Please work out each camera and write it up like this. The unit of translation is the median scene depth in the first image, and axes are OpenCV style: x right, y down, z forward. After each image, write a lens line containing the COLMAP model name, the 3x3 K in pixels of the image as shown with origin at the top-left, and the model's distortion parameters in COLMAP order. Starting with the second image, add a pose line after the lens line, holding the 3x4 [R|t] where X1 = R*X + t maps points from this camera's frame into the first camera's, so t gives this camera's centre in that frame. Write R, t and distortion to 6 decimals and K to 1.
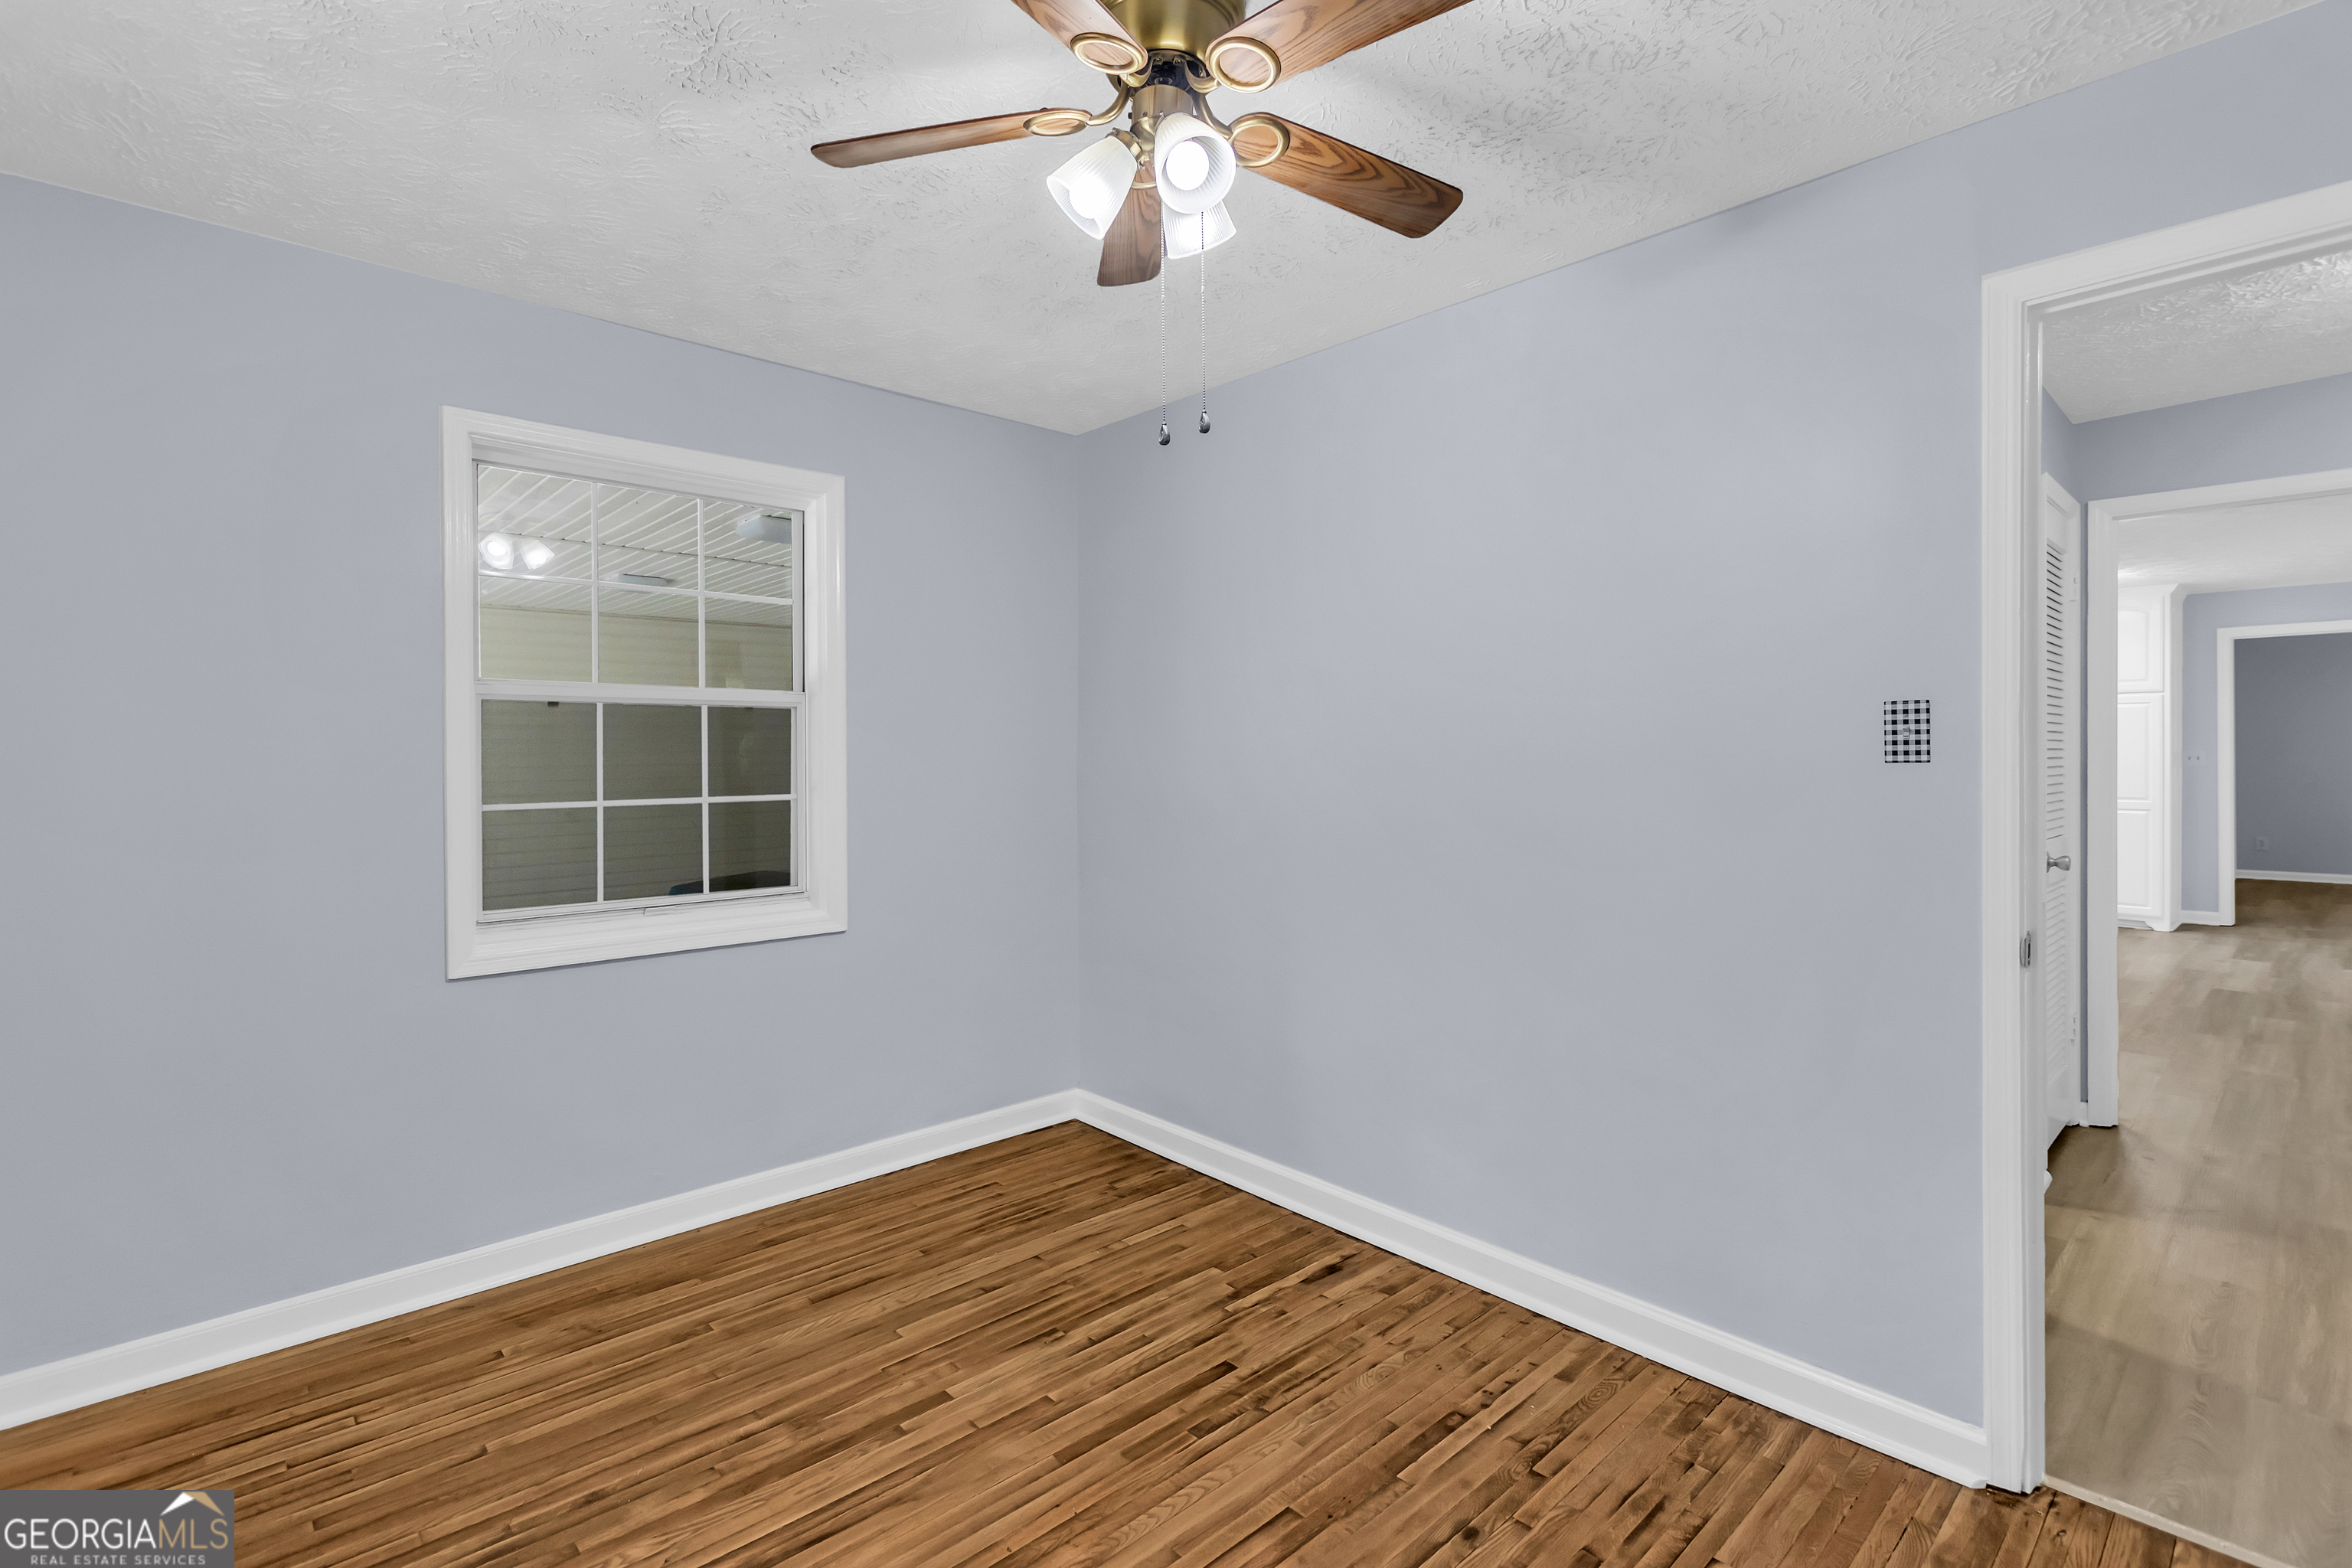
lens RADIAL K [[1072.4, 0, 1126.8], [0, 1072.4, 762.1], [0, 0, 1]] dist [0.012543, -0.003944]
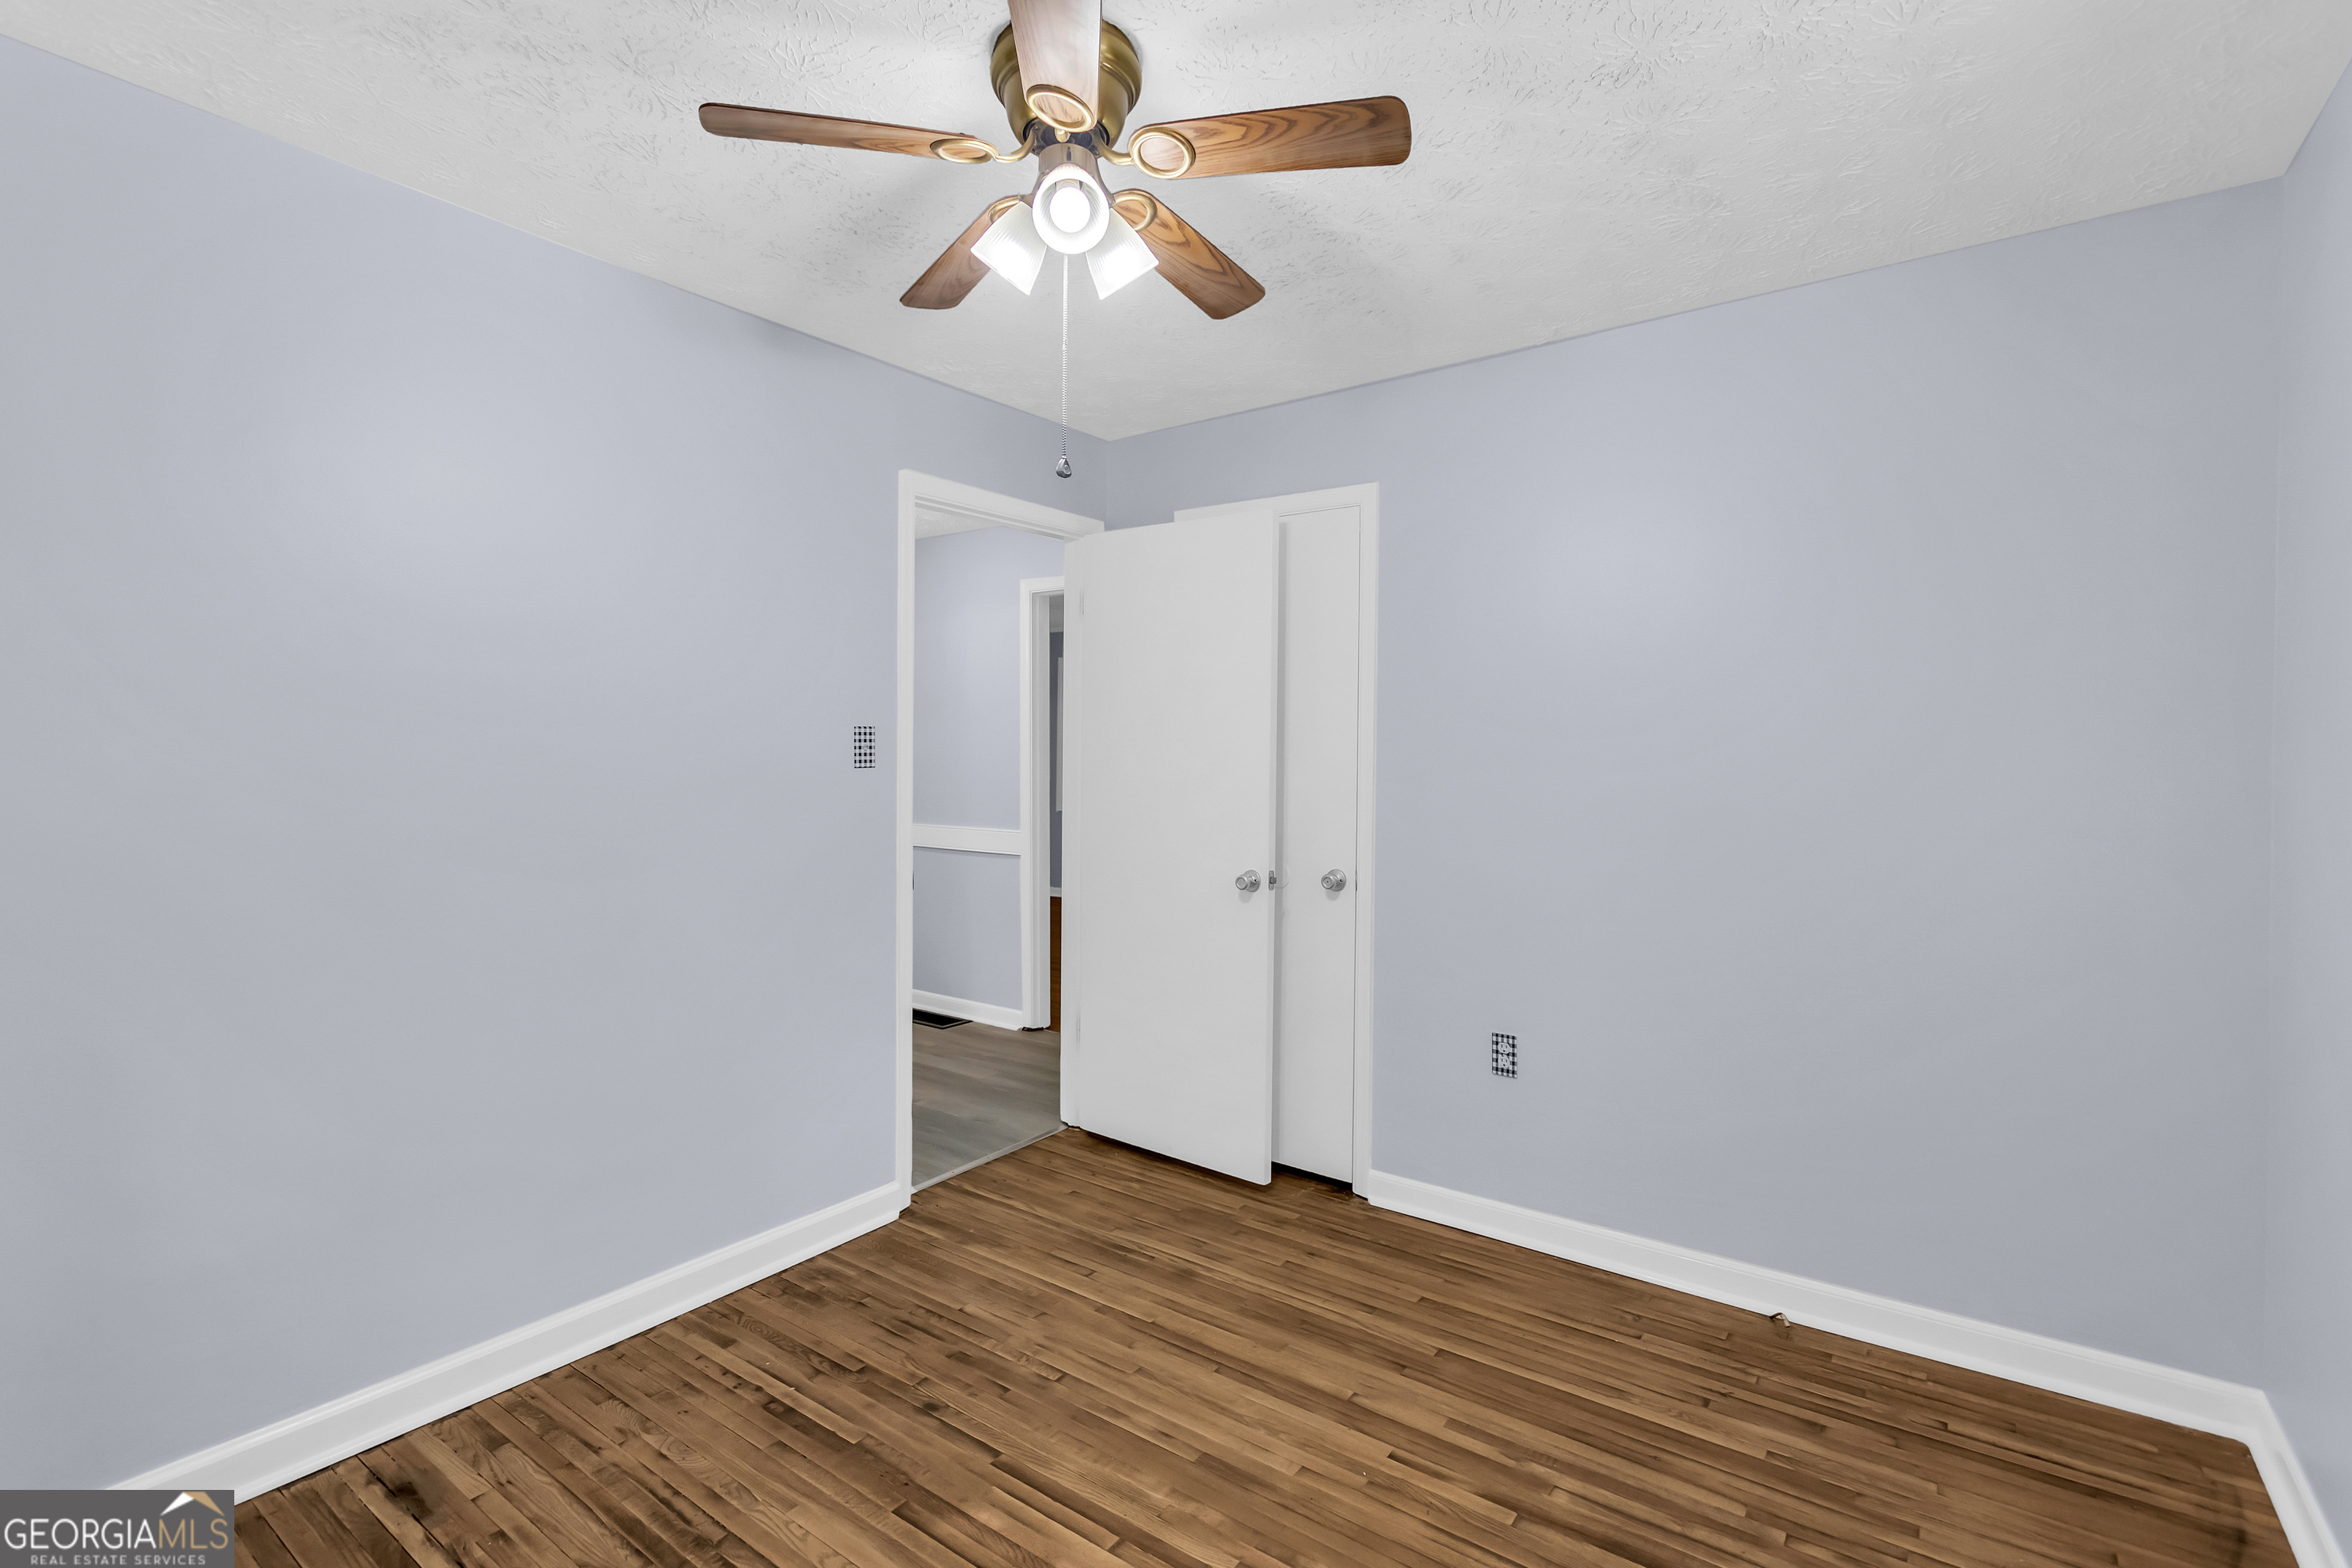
lens RADIAL K [[1072.4, 0, 1179.3], [0, 1072.4, 773.3], [0, 0, 1]] dist [0.012543, -0.003944]
pose [[-0.209856, -0.012331, 0.977655, -0.727924], [0.005321, 0.999891, 0.013754, -0.009171], [-0.977718, 0.008088, -0.209768, 0.777580]]
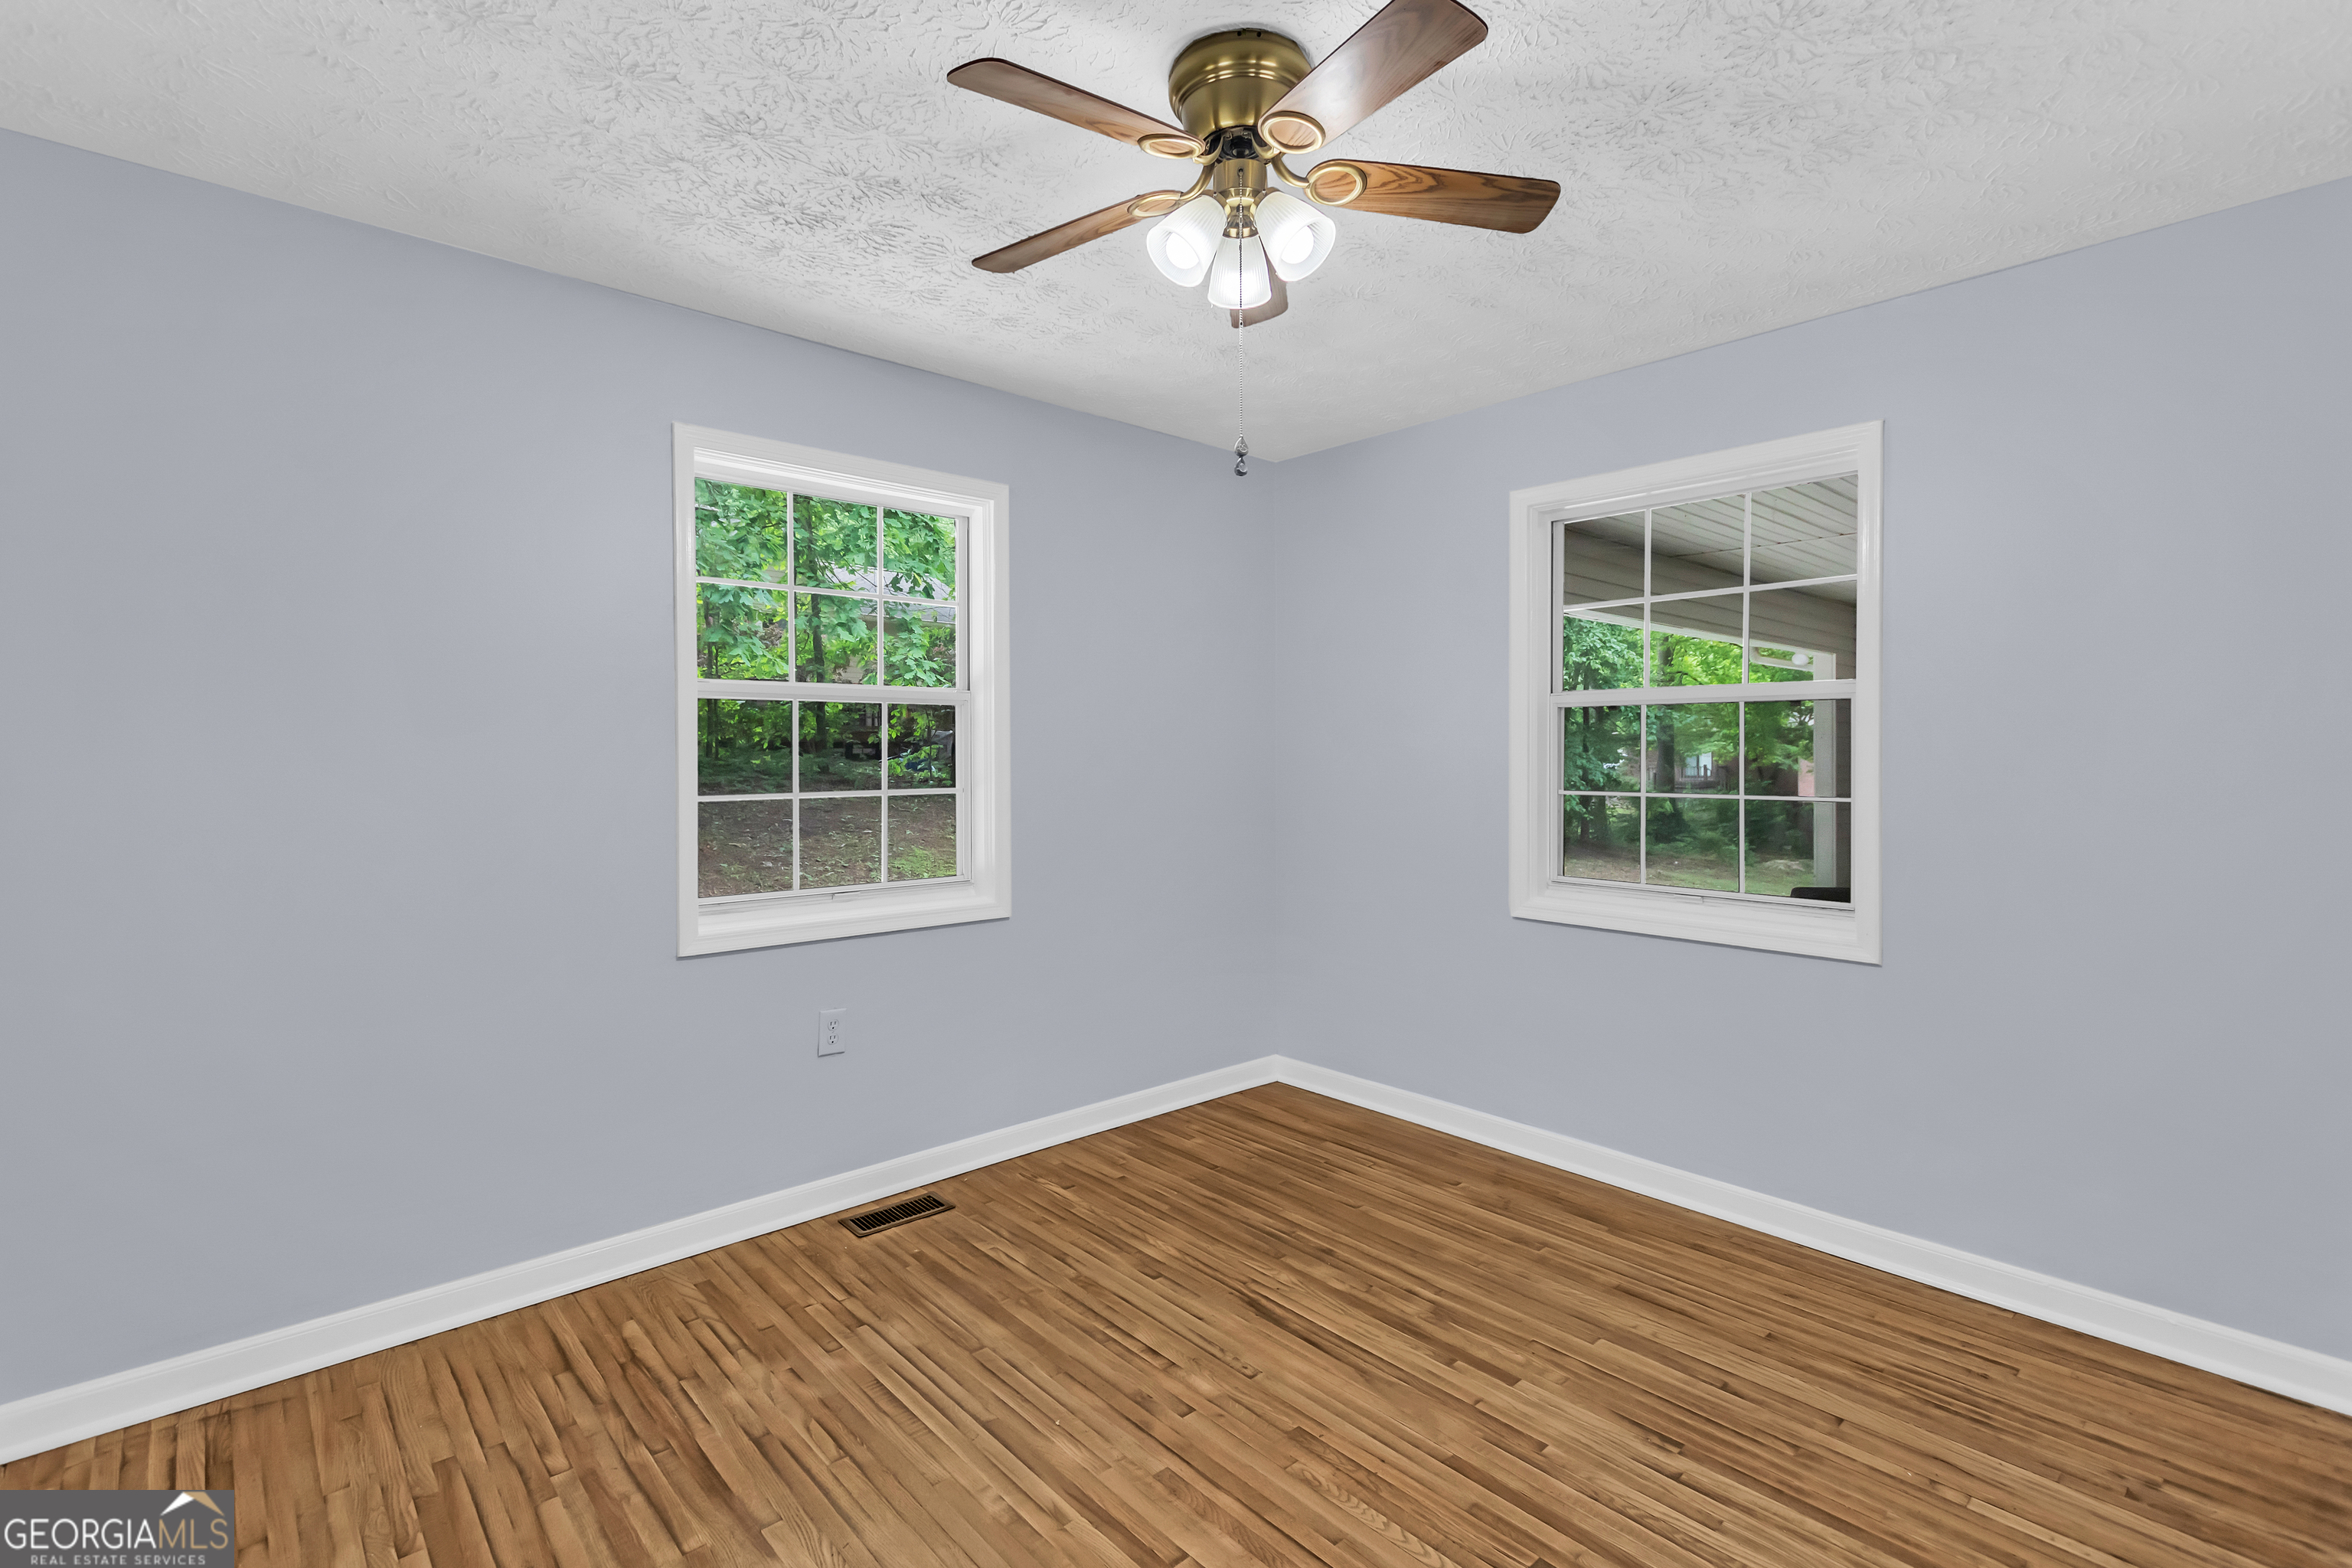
lens RADIAL K [[1076.5, 0, 1179.9], [0, 1076.5, 768.0], [0, 0, 1]] dist [0.003136, -0.002505]
pose [[0.012010, 0.020794, -0.999712, 0.804421], [-0.011370, 0.999722, 0.020658, -0.006329], [0.999863, 0.011118, 0.012243, 0.645338]]
